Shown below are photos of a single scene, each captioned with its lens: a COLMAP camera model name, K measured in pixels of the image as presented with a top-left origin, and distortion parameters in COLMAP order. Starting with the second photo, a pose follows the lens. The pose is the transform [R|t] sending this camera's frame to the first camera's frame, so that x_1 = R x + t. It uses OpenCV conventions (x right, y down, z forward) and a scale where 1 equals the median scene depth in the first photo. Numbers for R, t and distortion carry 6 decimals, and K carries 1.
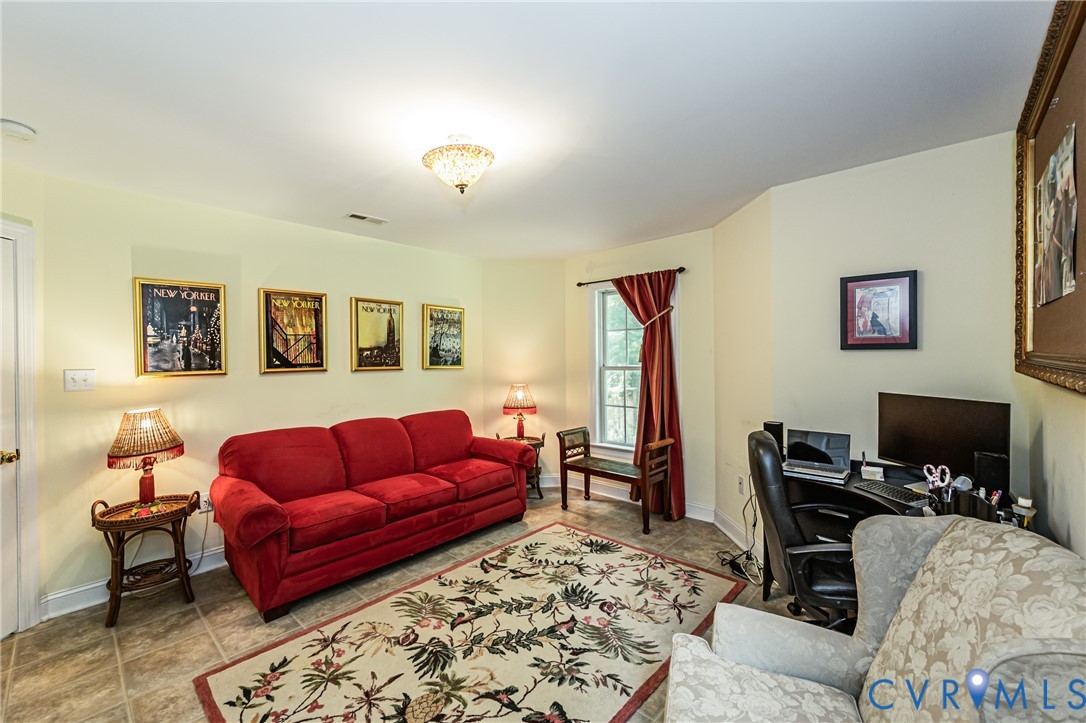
lens RADIAL K [[440.2, 0, 537.4], [0, 440.2, 359.9], [0, 0, 1]] dist [-0.000327, -0.000049]
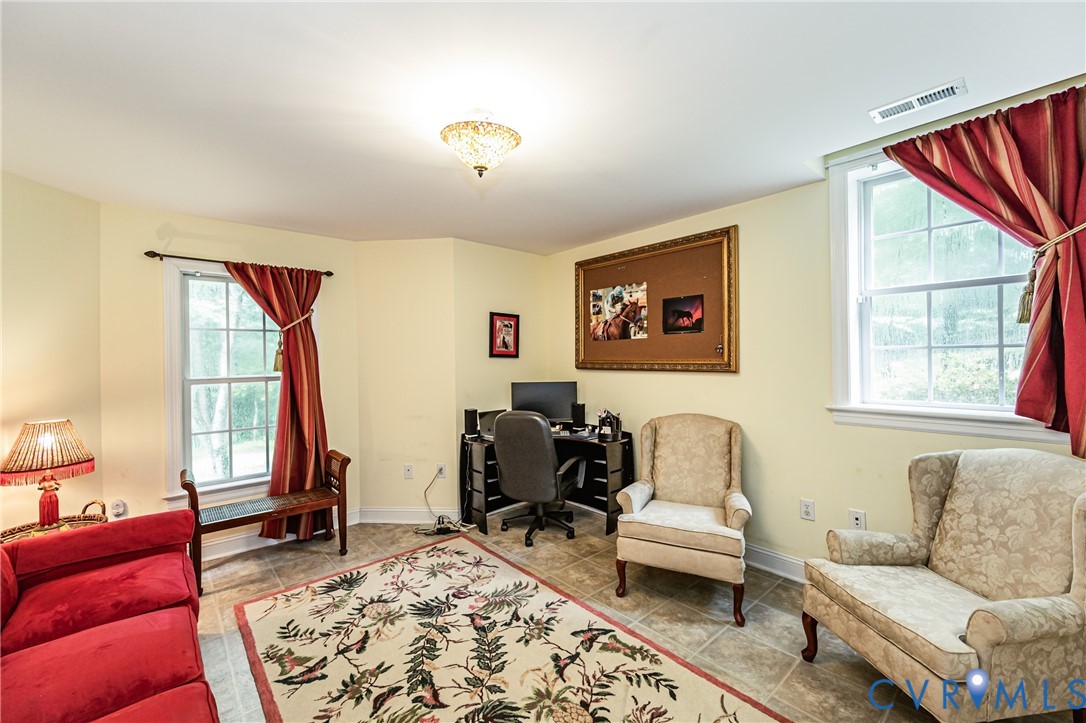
lens RADIAL K [[440.2, 0, 537.4], [0, 440.2, 359.9], [0, 0, 1]] dist [-0.000327, -0.000049]
pose [[0.112089, 0.006115, 0.993679, -0.813305], [0.019731, 0.999770, -0.008378, 0.000952], [-0.993502, 0.020545, 0.111943, 0.621701]]
